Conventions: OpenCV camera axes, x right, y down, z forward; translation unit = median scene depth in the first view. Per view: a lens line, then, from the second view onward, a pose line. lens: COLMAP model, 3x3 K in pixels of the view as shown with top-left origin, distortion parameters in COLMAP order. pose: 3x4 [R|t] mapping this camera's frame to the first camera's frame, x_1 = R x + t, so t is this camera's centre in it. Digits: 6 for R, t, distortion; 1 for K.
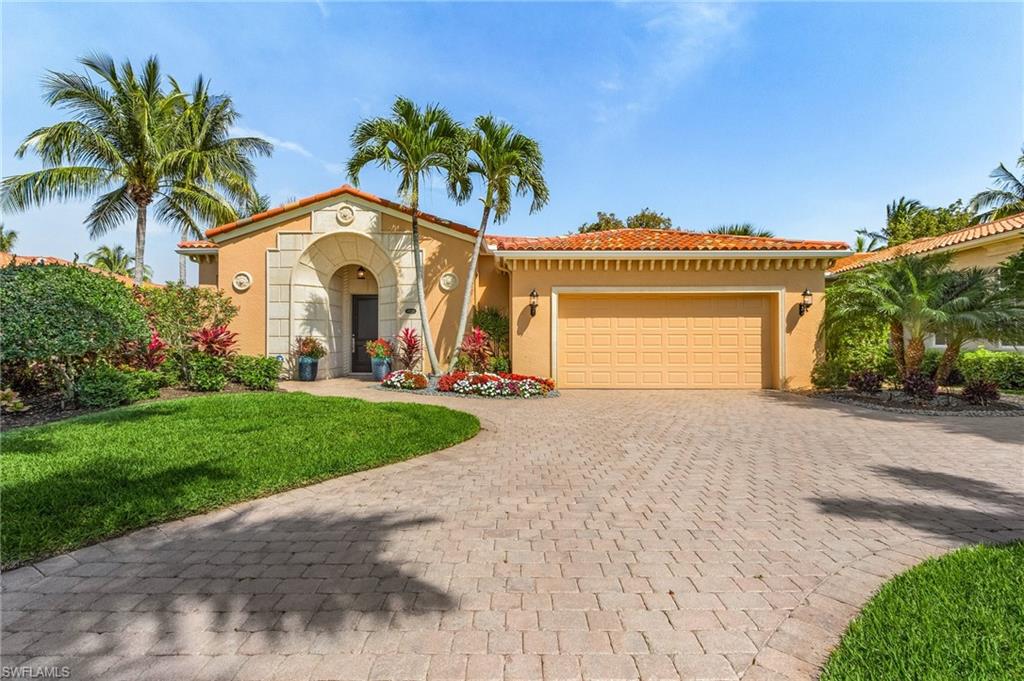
lens RADIAL K [[478.2, 0, 509.8], [0, 478.2, 348.5], [0, 0, 1]] dist [0.003773, 0.001487]
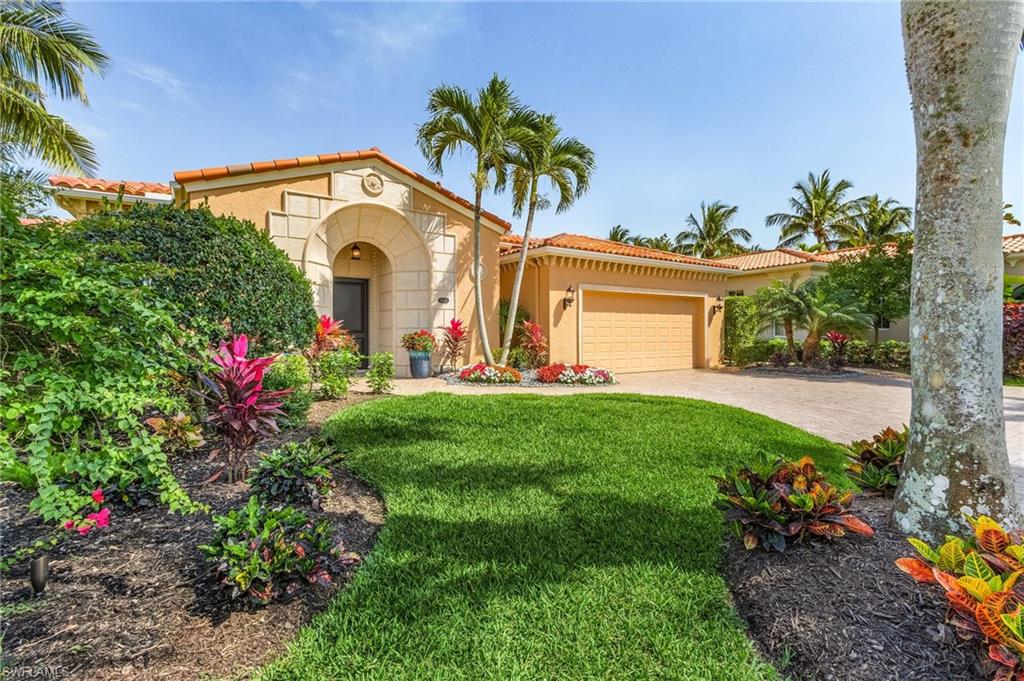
lens RADIAL K [[478.2, 0, 508.6], [0, 478.2, 343.2], [0, 0, 1]] dist [0.003773, 0.001487]
pose [[0.835030, -0.012663, 0.550058, -0.612419], [0.005239, 0.999873, 0.015066, -0.008046], [-0.550179, -0.009699, 0.834991, 0.158214]]
